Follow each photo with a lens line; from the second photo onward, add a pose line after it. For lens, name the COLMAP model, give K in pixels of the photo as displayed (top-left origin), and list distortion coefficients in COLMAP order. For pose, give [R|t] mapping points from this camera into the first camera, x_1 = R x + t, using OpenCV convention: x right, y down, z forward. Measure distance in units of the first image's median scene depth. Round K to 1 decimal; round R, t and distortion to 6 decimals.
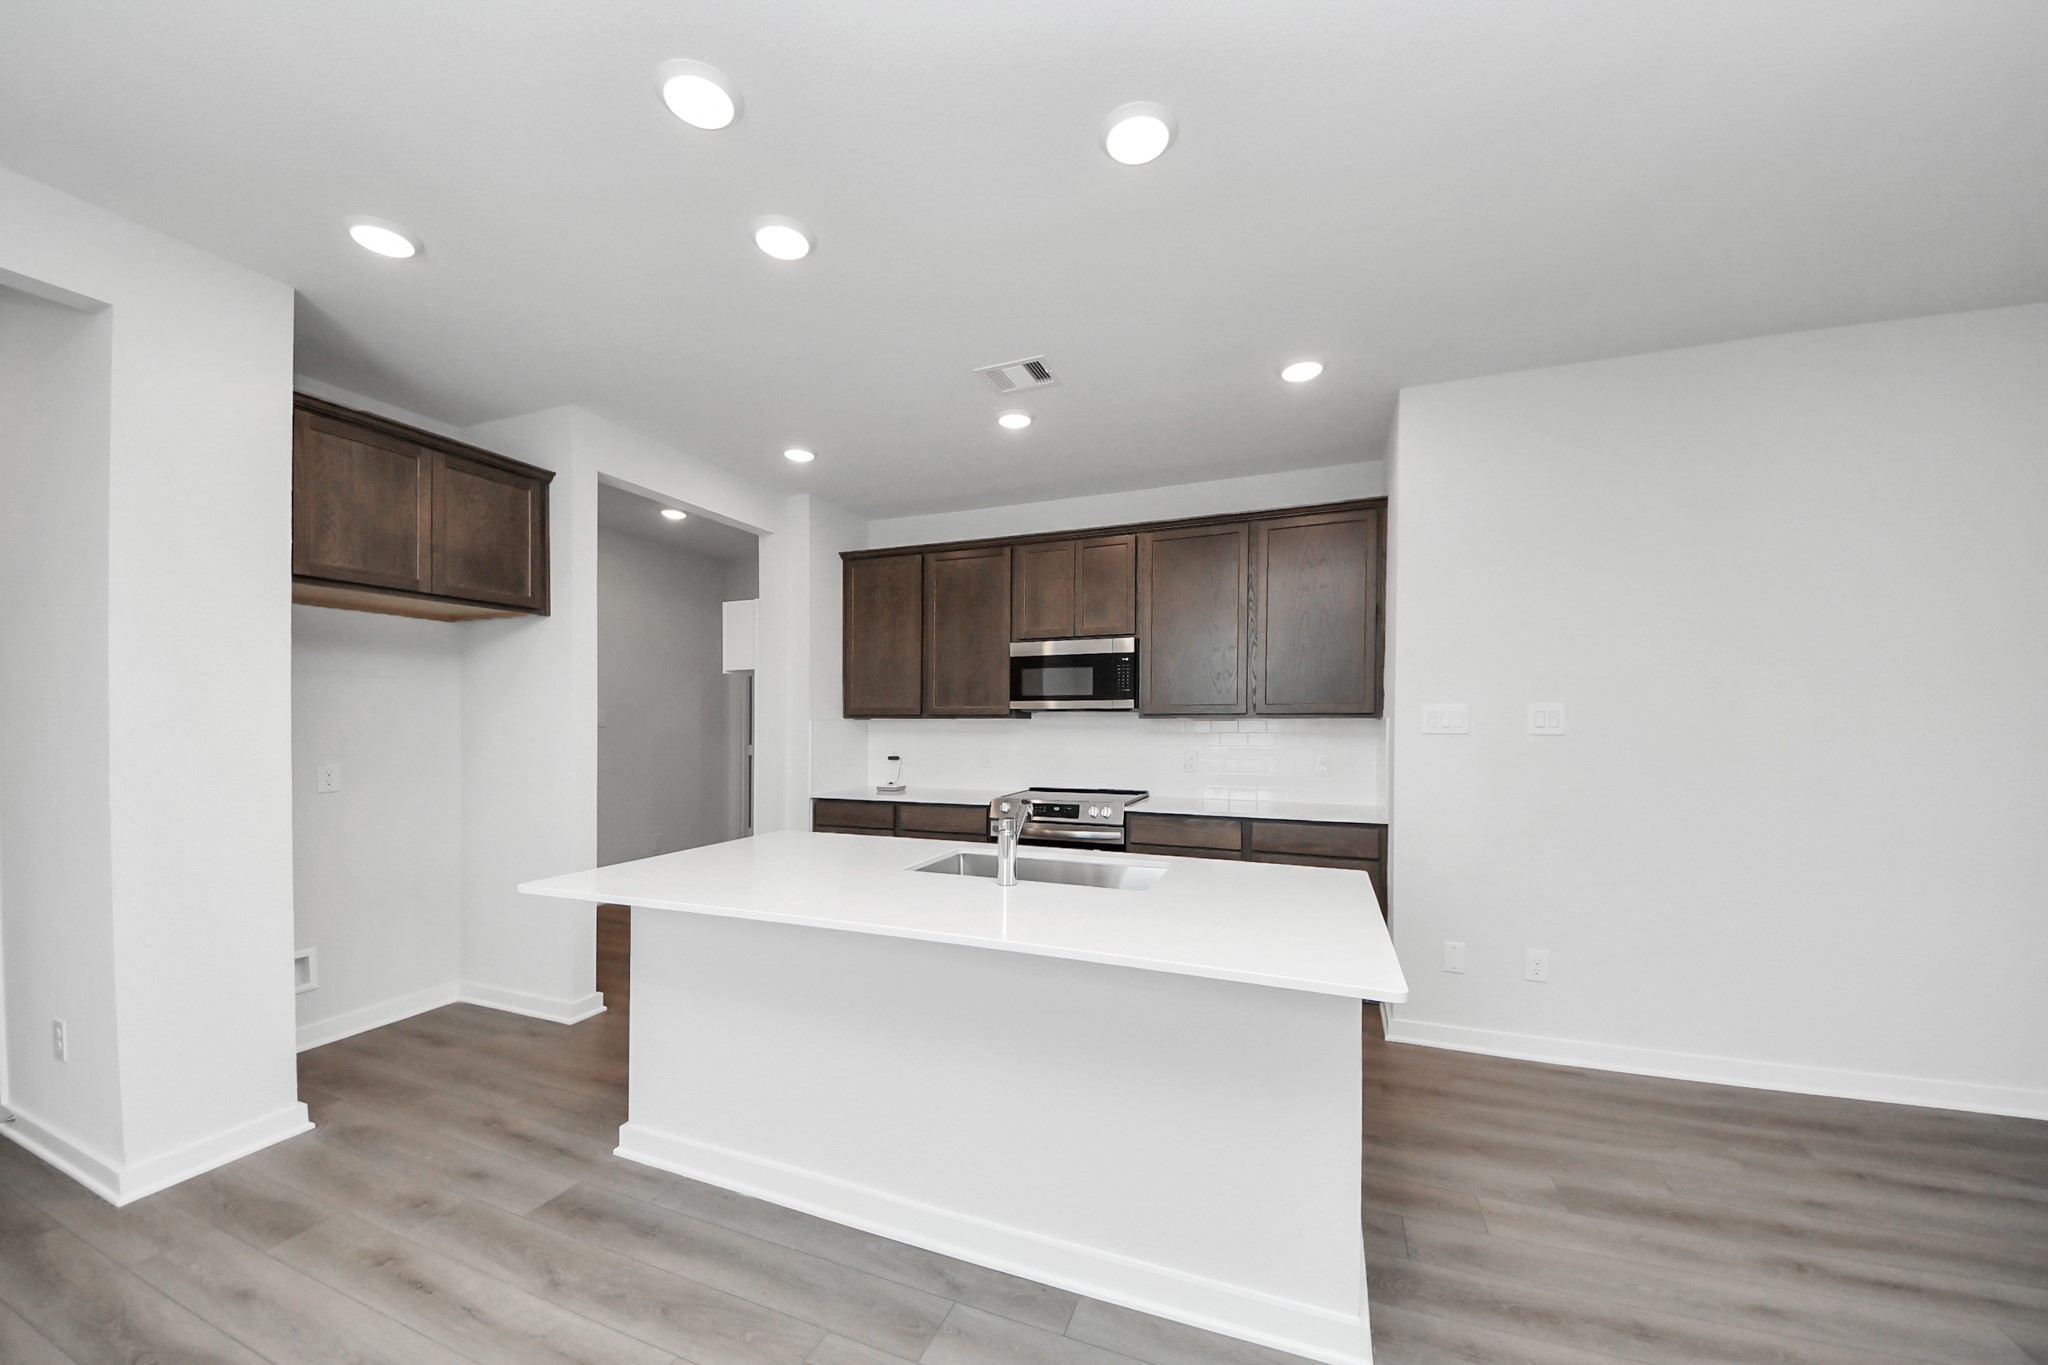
lens RADIAL K [[752.7, 0, 1014.5], [0, 752.7, 715.4], [0, 0, 1]] dist [-0.000851, -0.005313]
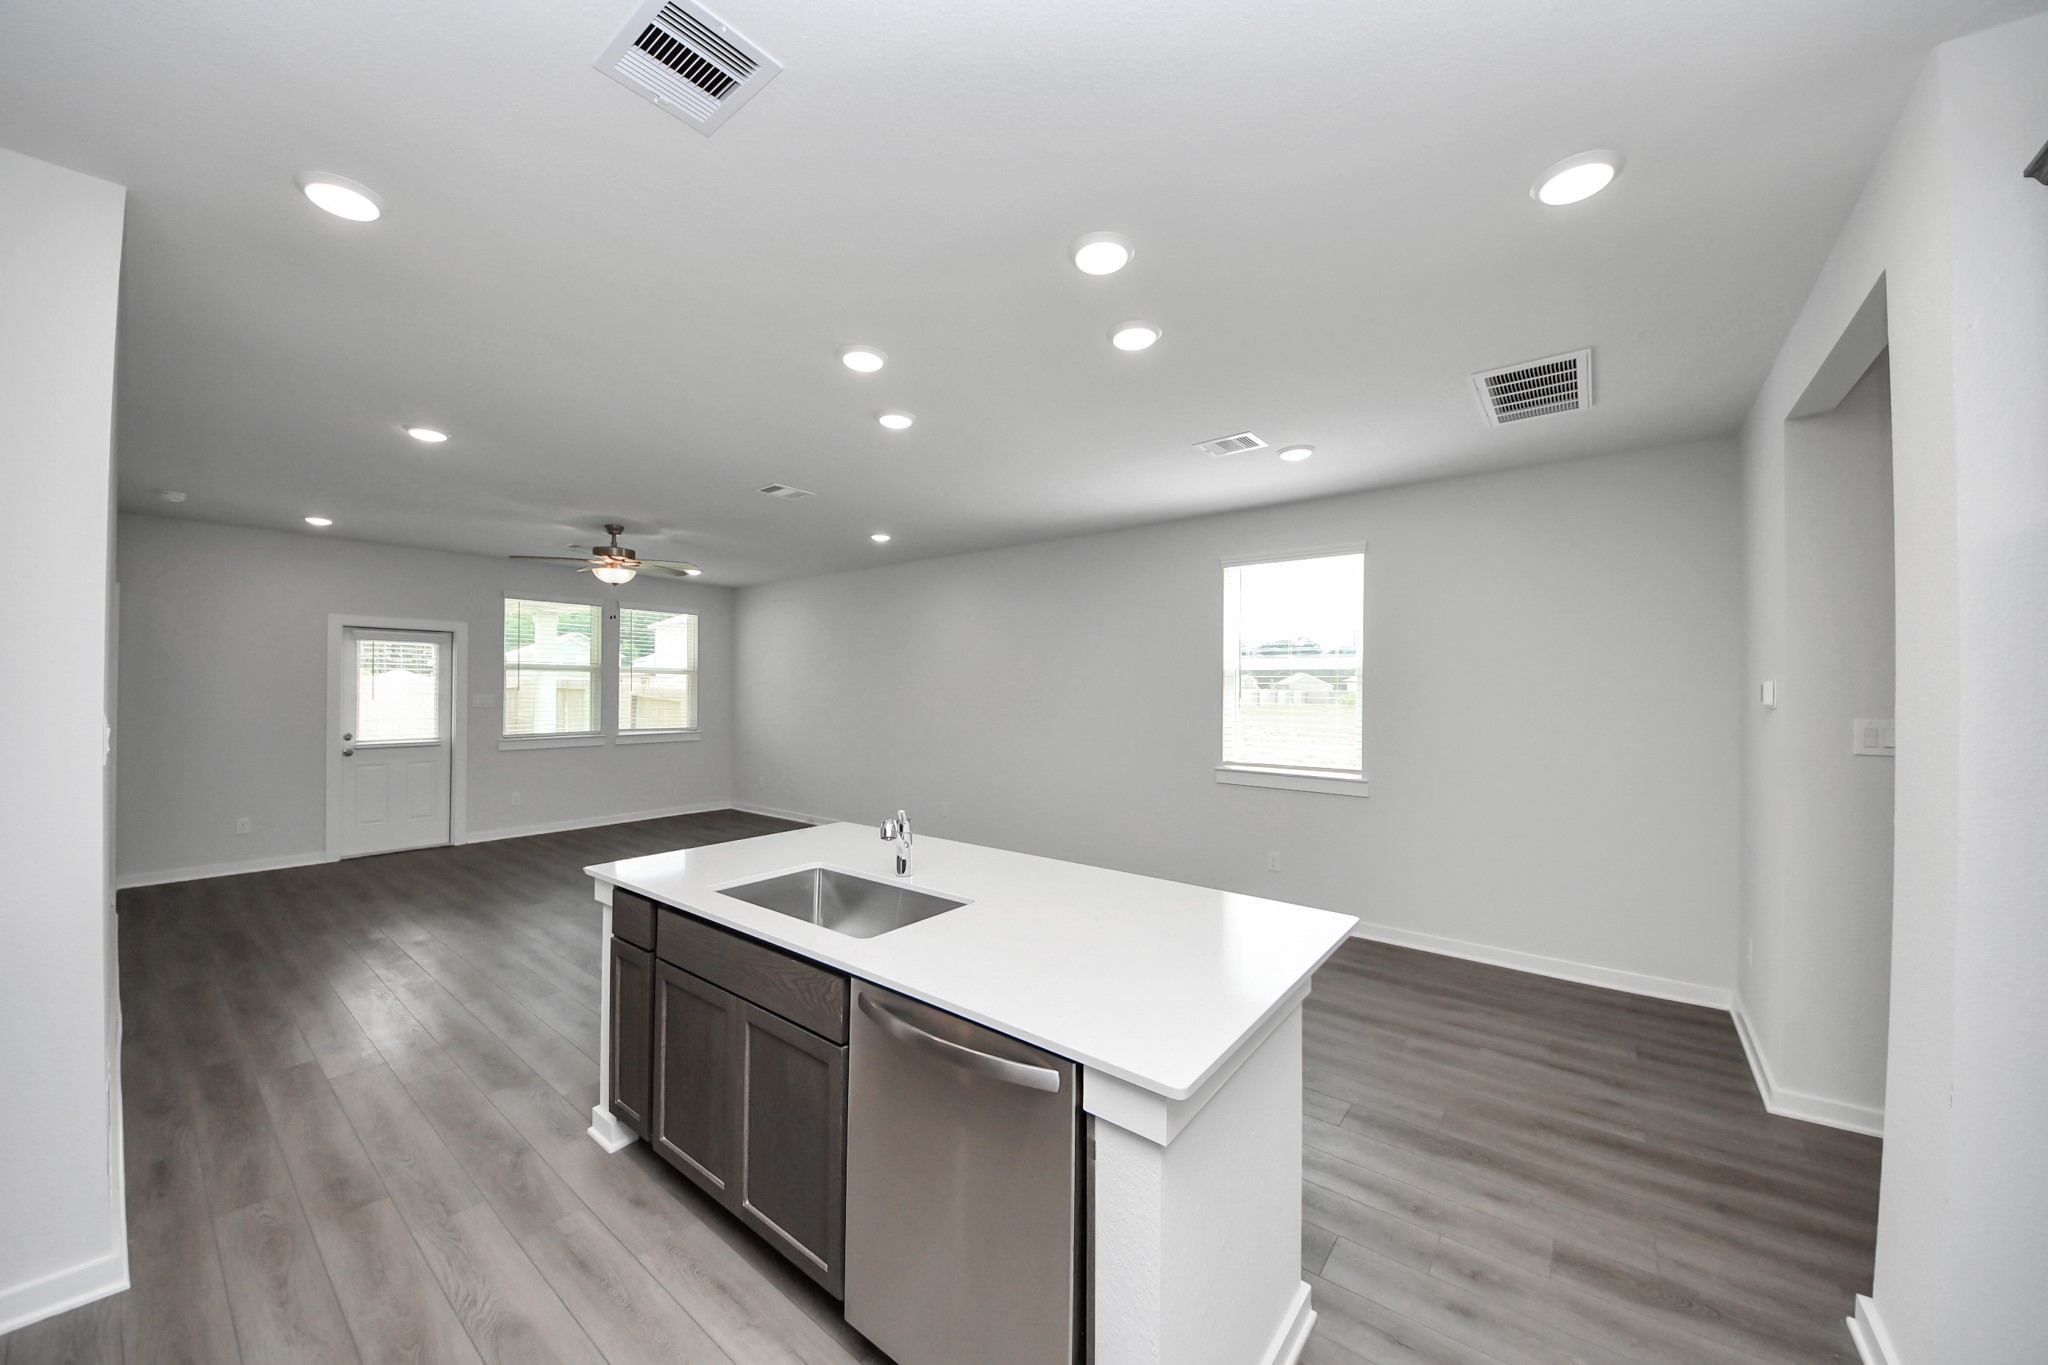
lens RADIAL K [[727.2, 0, 1031.8], [0, 727.2, 689.3], [0, 0, 1]] dist [-0.018179, -0.000063]
pose [[-0.960786, -0.007747, 0.277184, -0.277744], [-0.010601, 0.999905, -0.008799, -0.033081], [-0.277089, -0.011392, -0.960777, 1.106017]]
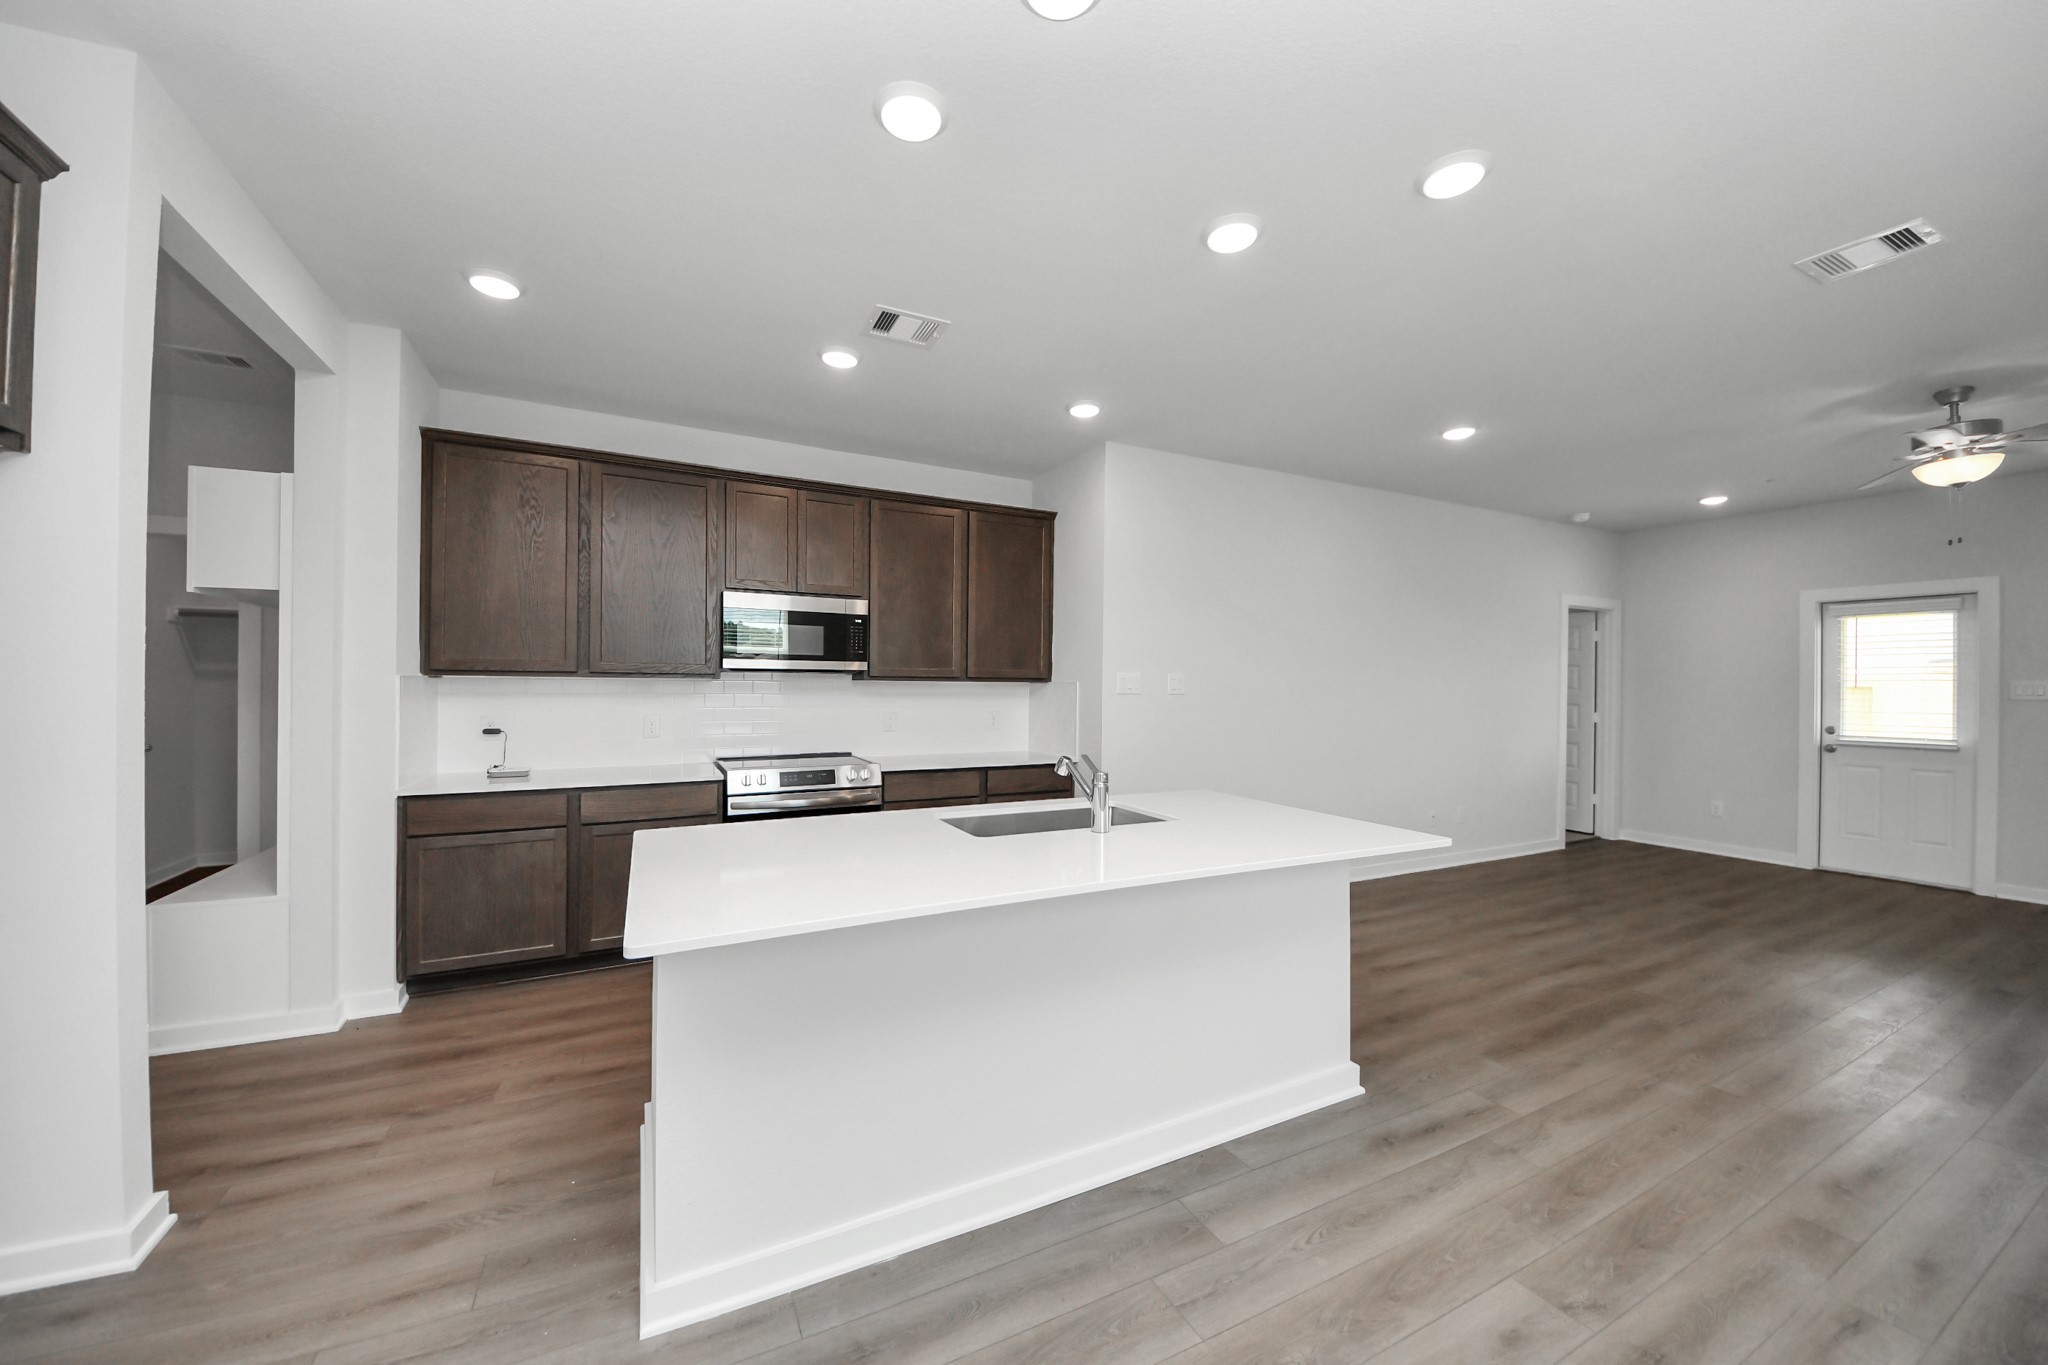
lens RADIAL K [[739.4, 0, 1024.0], [0, 739.4, 682.5], [0, 0, 1]] dist [0.013222, -0.011694]
pose [[0.659840, 0.008495, 0.751358, -0.477650], [-0.013005, 0.999915, 0.000116, 0.004393], [-0.751294, -0.009848, 0.659895, 0.198737]]
